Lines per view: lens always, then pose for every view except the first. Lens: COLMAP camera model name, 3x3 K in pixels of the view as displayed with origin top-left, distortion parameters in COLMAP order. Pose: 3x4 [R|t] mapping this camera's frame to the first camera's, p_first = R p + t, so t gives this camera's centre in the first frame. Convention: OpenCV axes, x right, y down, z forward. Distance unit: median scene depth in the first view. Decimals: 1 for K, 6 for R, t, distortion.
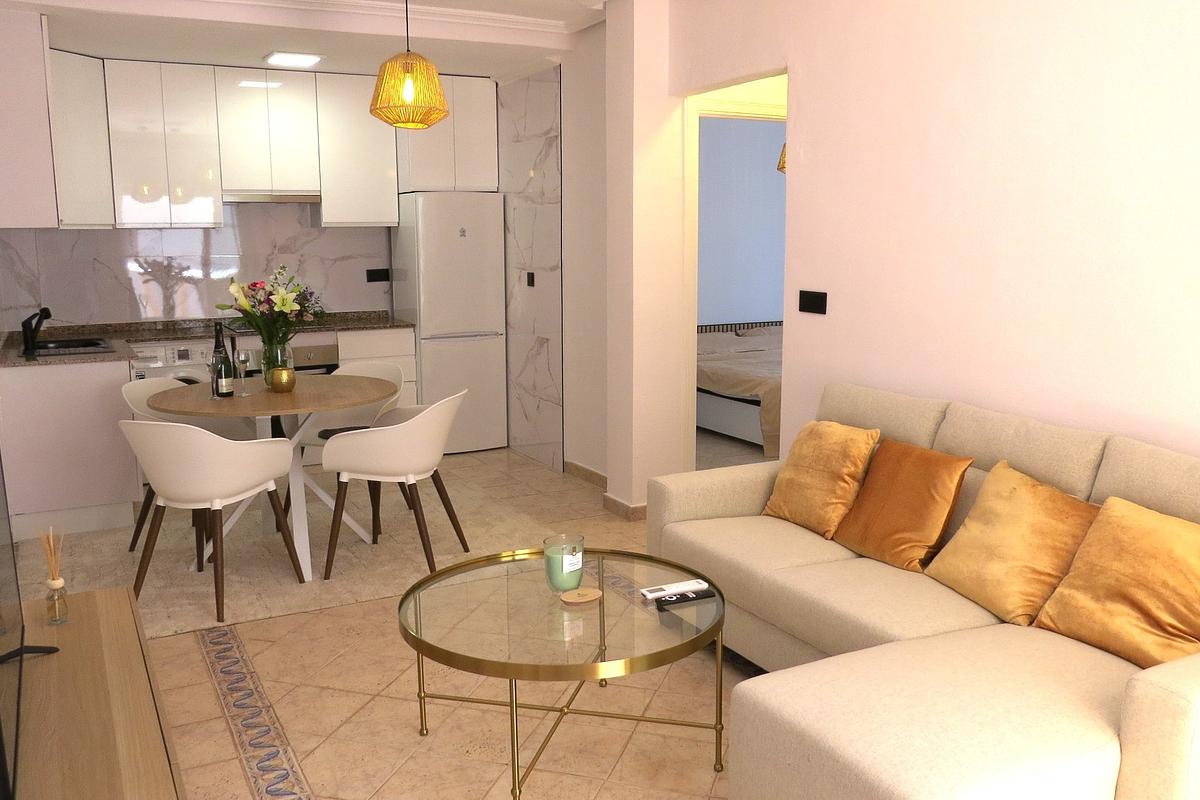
lens RADIAL K [[1016.8, 0, 603.7], [0, 1016.8, 397.4], [0, 0, 1]] dist [-0.025573, -0.007537]
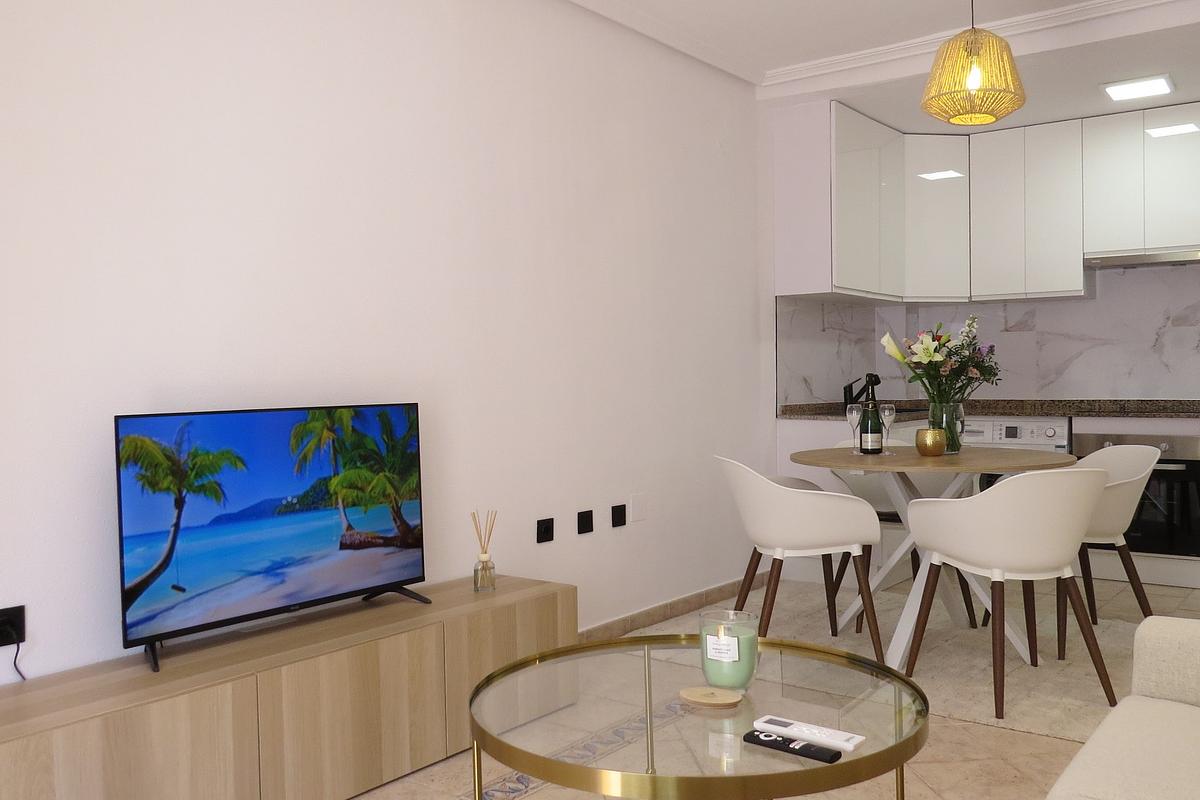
lens RADIAL K [[1016.8, 0, 602.2], [0, 1016.8, 395.6], [0, 0, 1]] dist [-0.025573, -0.007537]
pose [[0.401226, 0.022179, -0.915710, 0.277762], [-0.141820, 0.989156, -0.038181, 0.012761], [0.904933, 0.145185, 0.400021, 0.292504]]
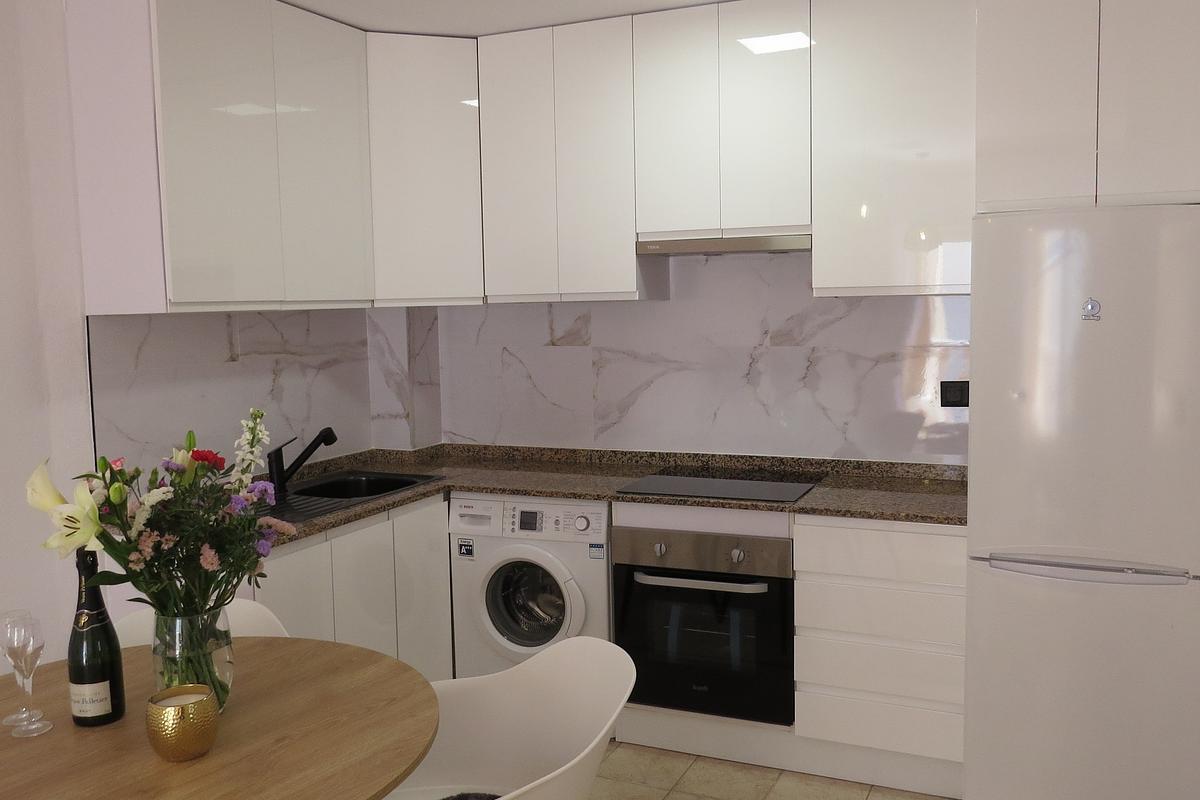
lens RADIAL K [[1016.8, 0, 602.7], [0, 1016.8, 397.5], [0, 0, 1]] dist [-0.025573, -0.007537]
pose [[0.601377, 0.071276, -0.795780, 0.068804], [-0.112337, 0.993662, 0.004106, -0.120013], [0.791029, 0.086927, 0.605572, 0.678110]]
